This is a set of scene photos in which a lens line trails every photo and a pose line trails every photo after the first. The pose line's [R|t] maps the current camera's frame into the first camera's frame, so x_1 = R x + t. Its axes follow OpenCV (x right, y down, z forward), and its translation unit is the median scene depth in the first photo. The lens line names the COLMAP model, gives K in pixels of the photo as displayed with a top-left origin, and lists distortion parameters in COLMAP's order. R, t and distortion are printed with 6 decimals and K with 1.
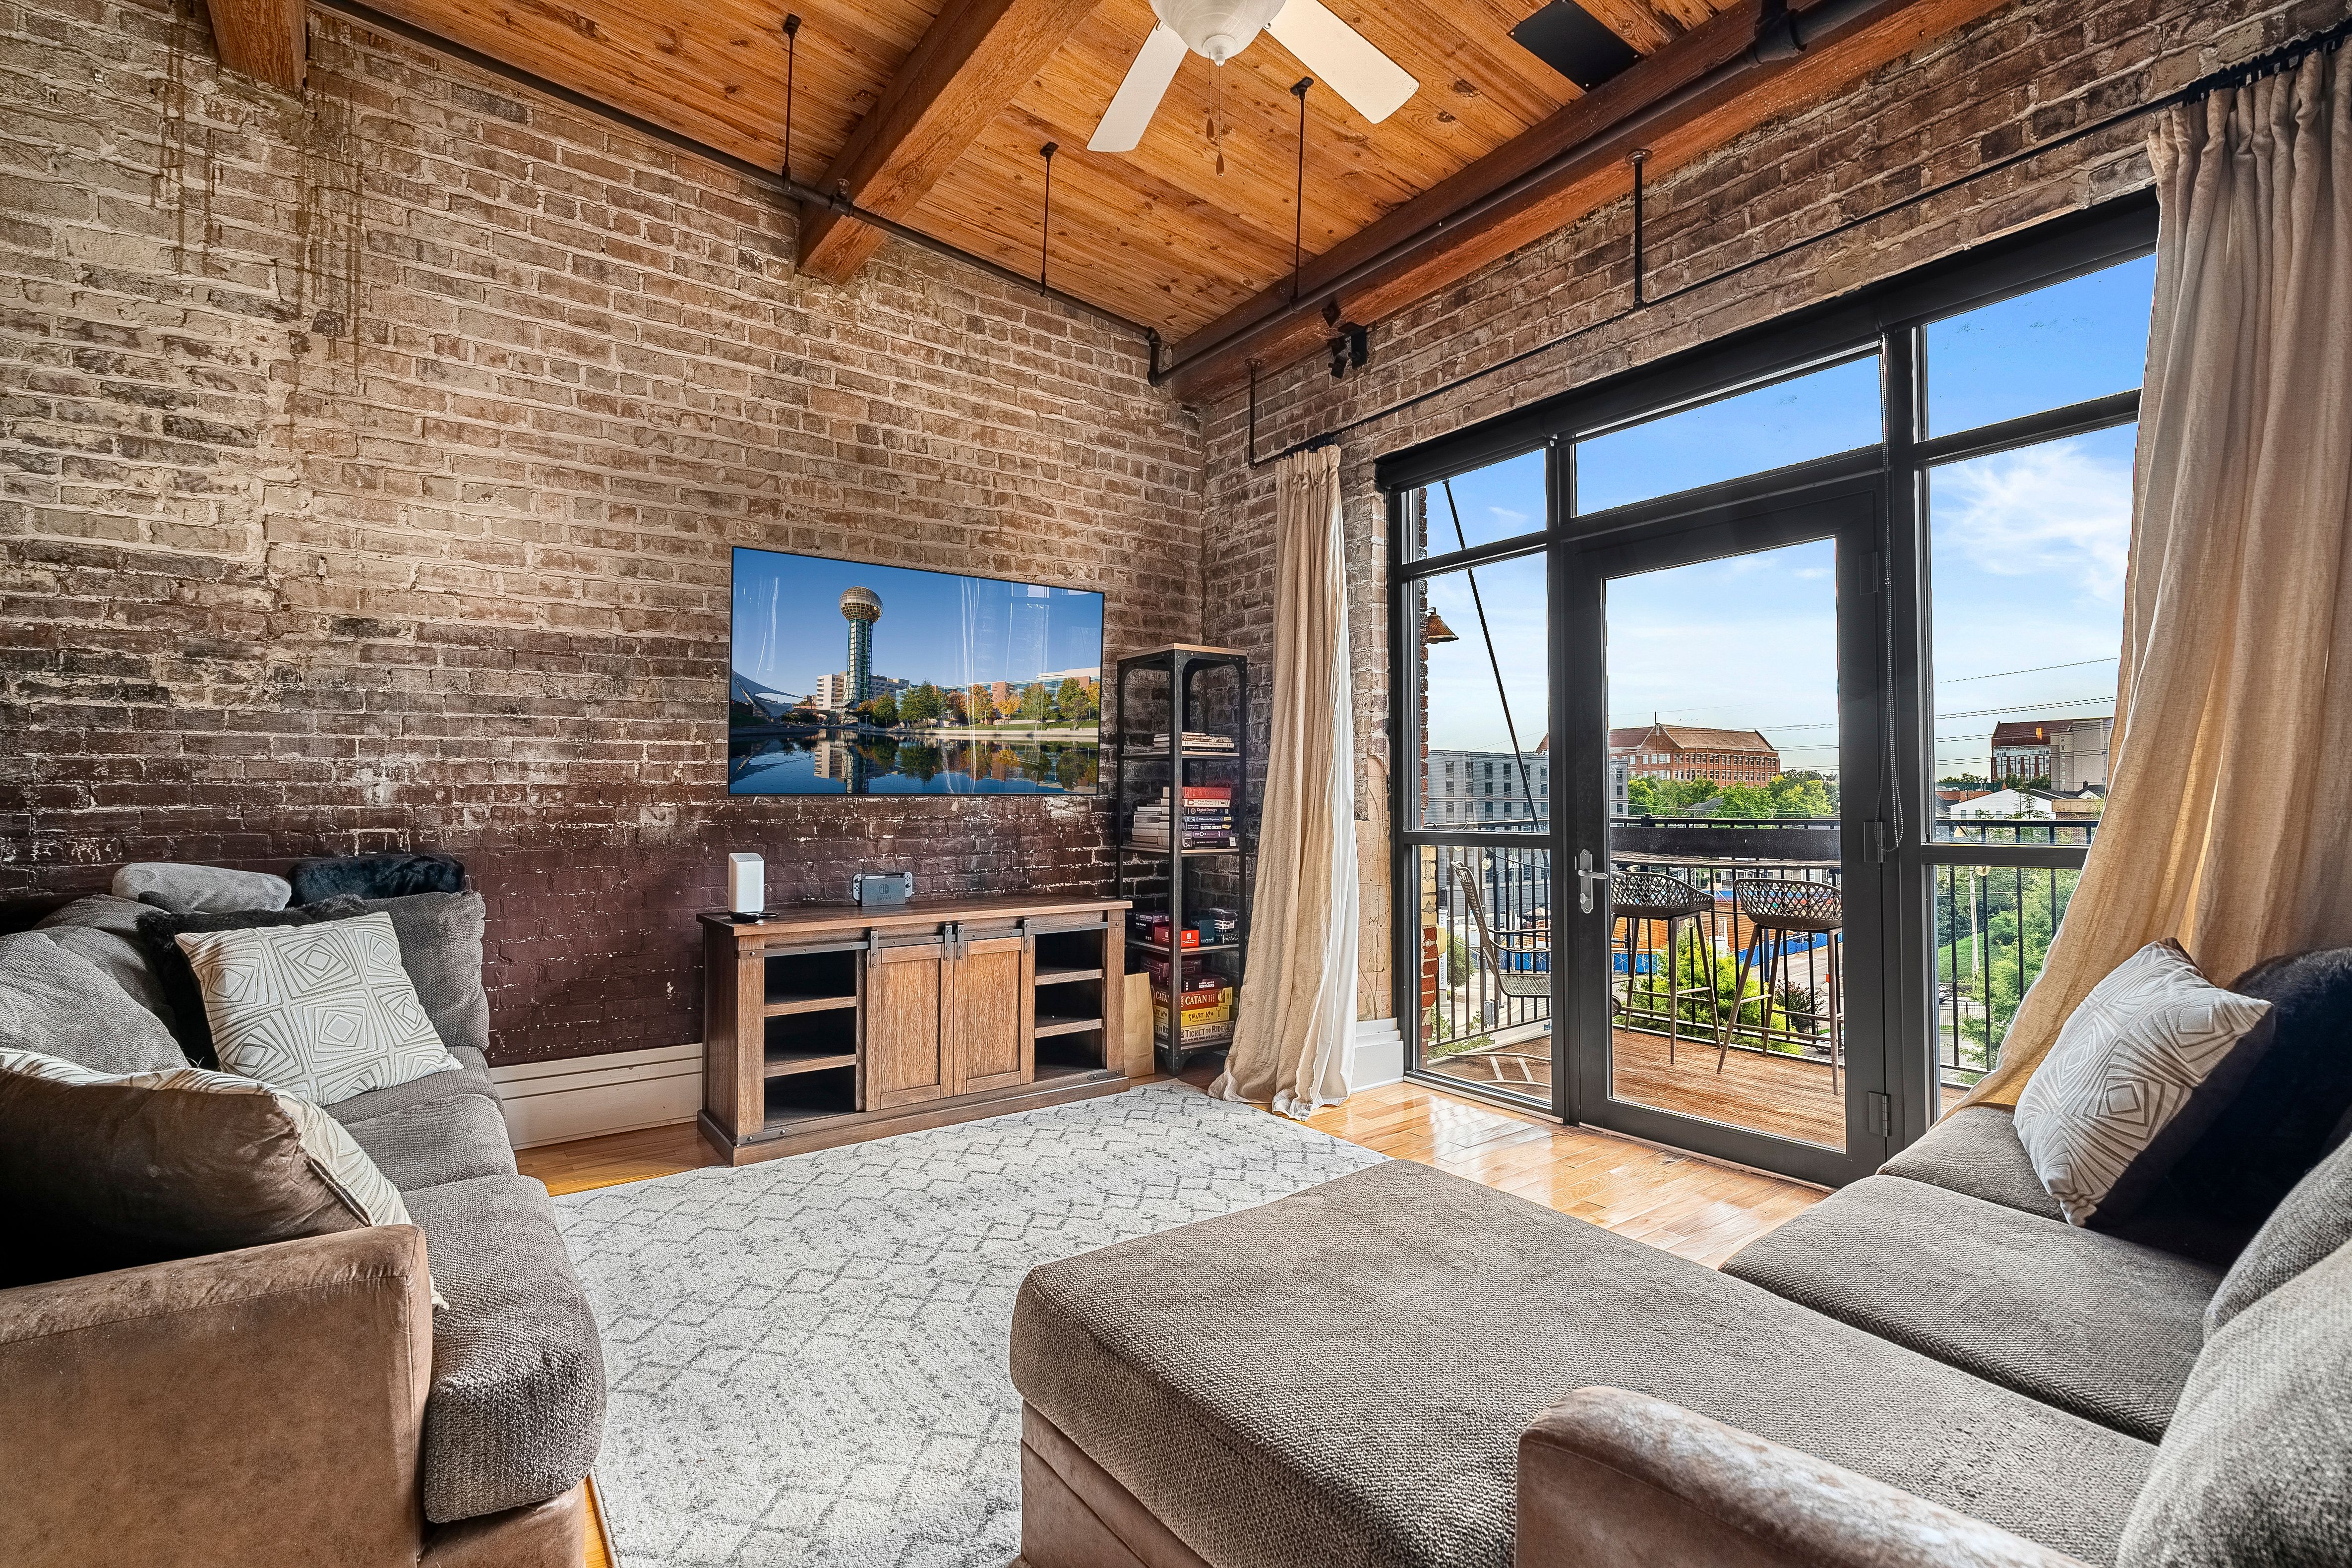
lens RADIAL K [[1068.1, 0, 1166.3], [0, 1068.1, 784.7], [0, 0, 1]] dist [-0.003115, 0.000438]
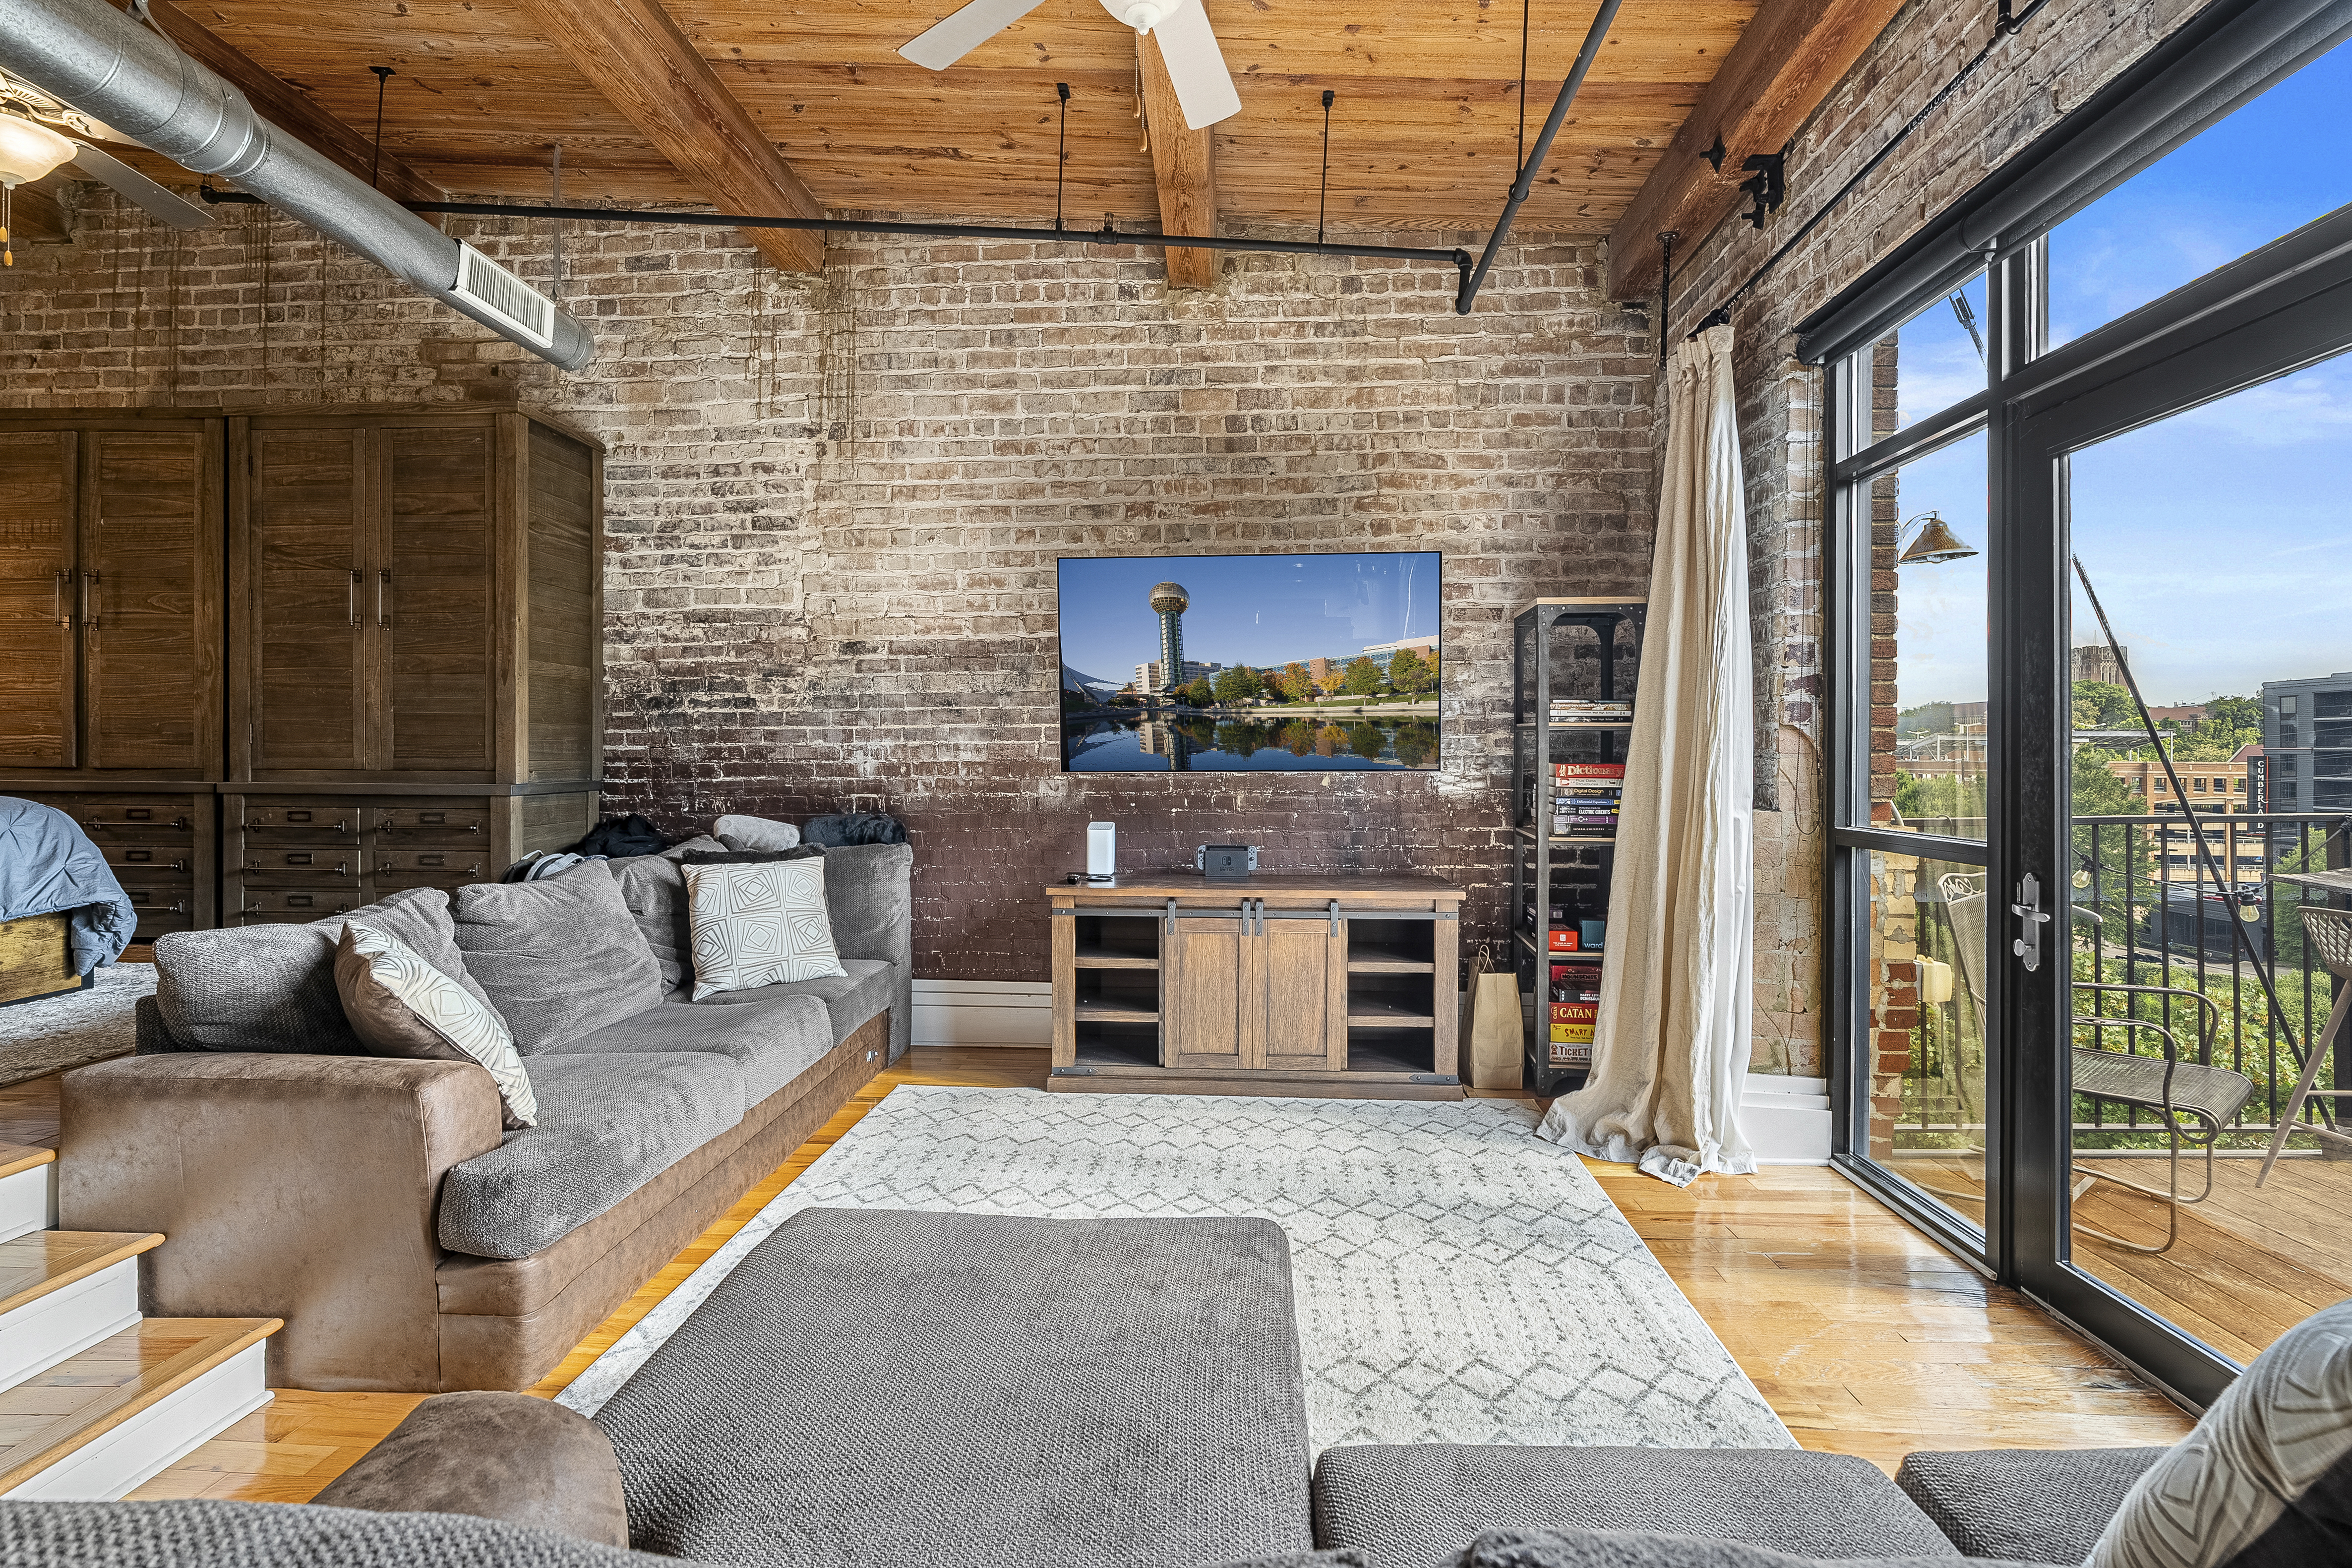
lens RADIAL K [[1101.8, 0, 1173.3], [0, 1101.8, 753.4], [0, 0, 1]] dist [-0.004833, 0.000495]
pose [[0.767249, 0.003788, -0.641338, 0.457083], [0.007559, 0.999860, 0.014949, -0.028567], [0.641304, -0.016318, 0.767113, 0.163688]]
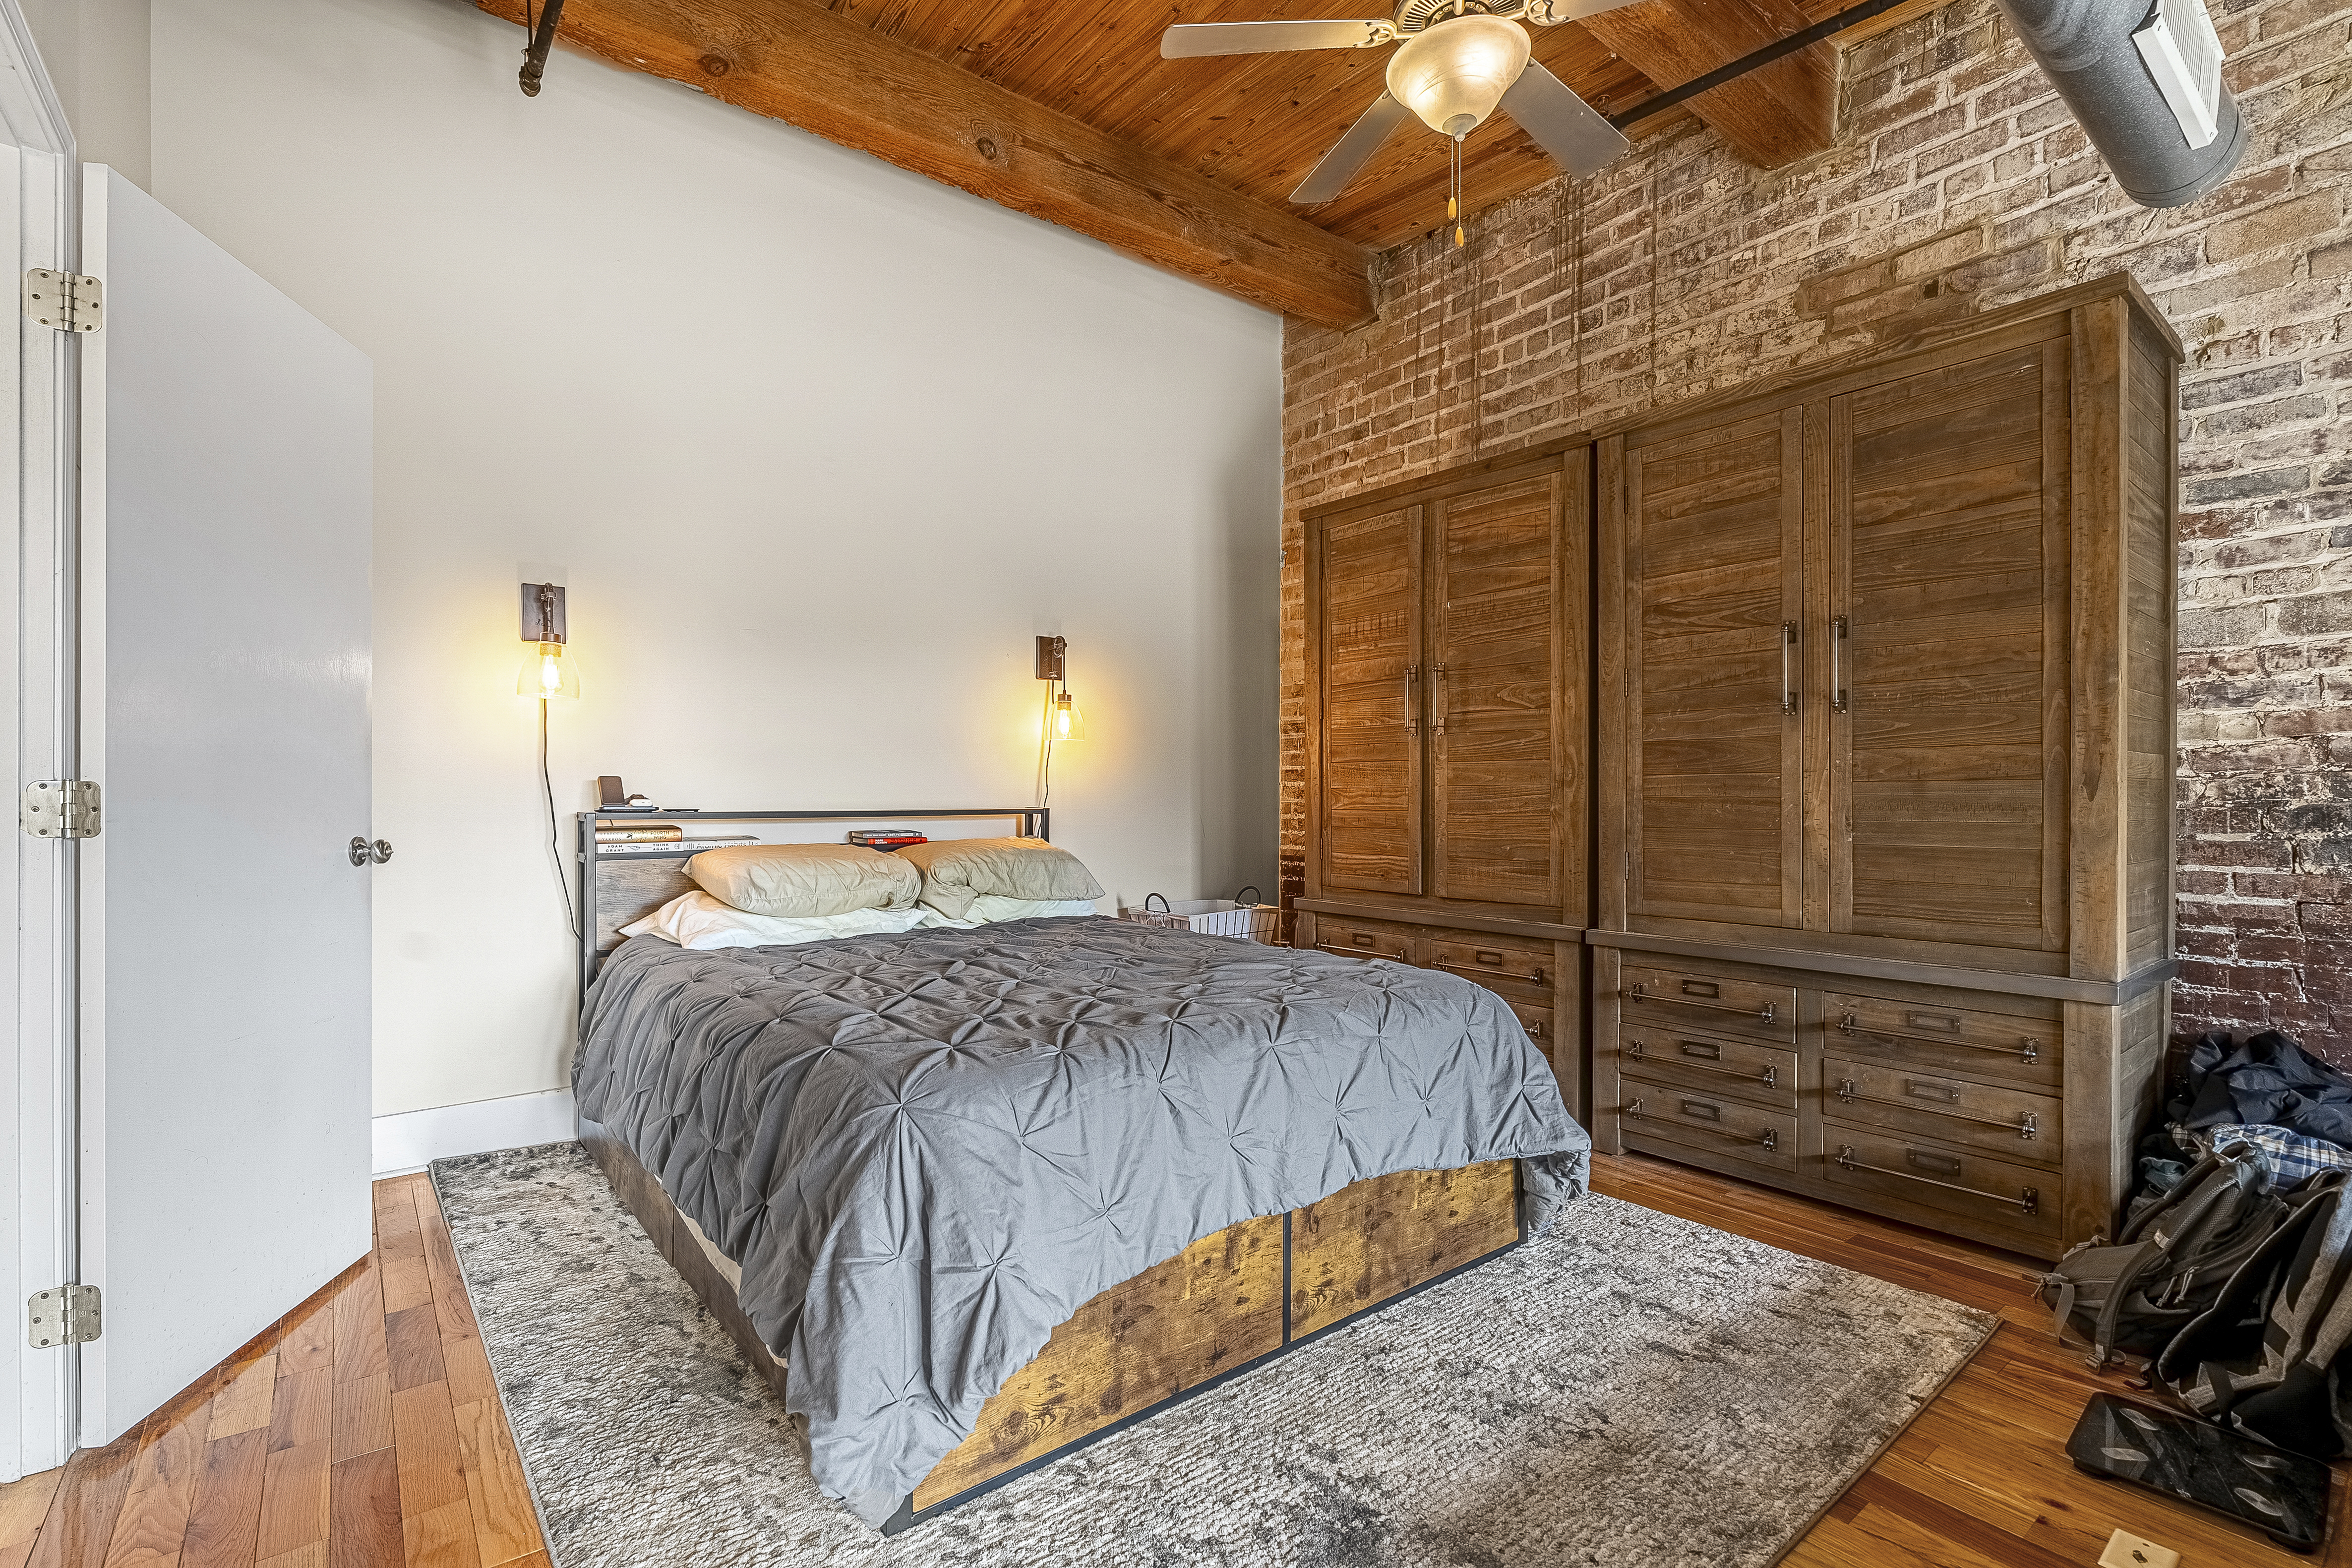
lens RADIAL K [[1071.9, 0, 1164.7], [0, 1071.9, 806.1], [0, 0, 1]] dist [-0.000495, 0.000245]
pose [[0.022672, 0.008230, -0.999709, -0.255945], [0.018920, 0.999784, 0.008659, -0.104184], [0.999564, -0.019111, 0.022511, 0.046161]]
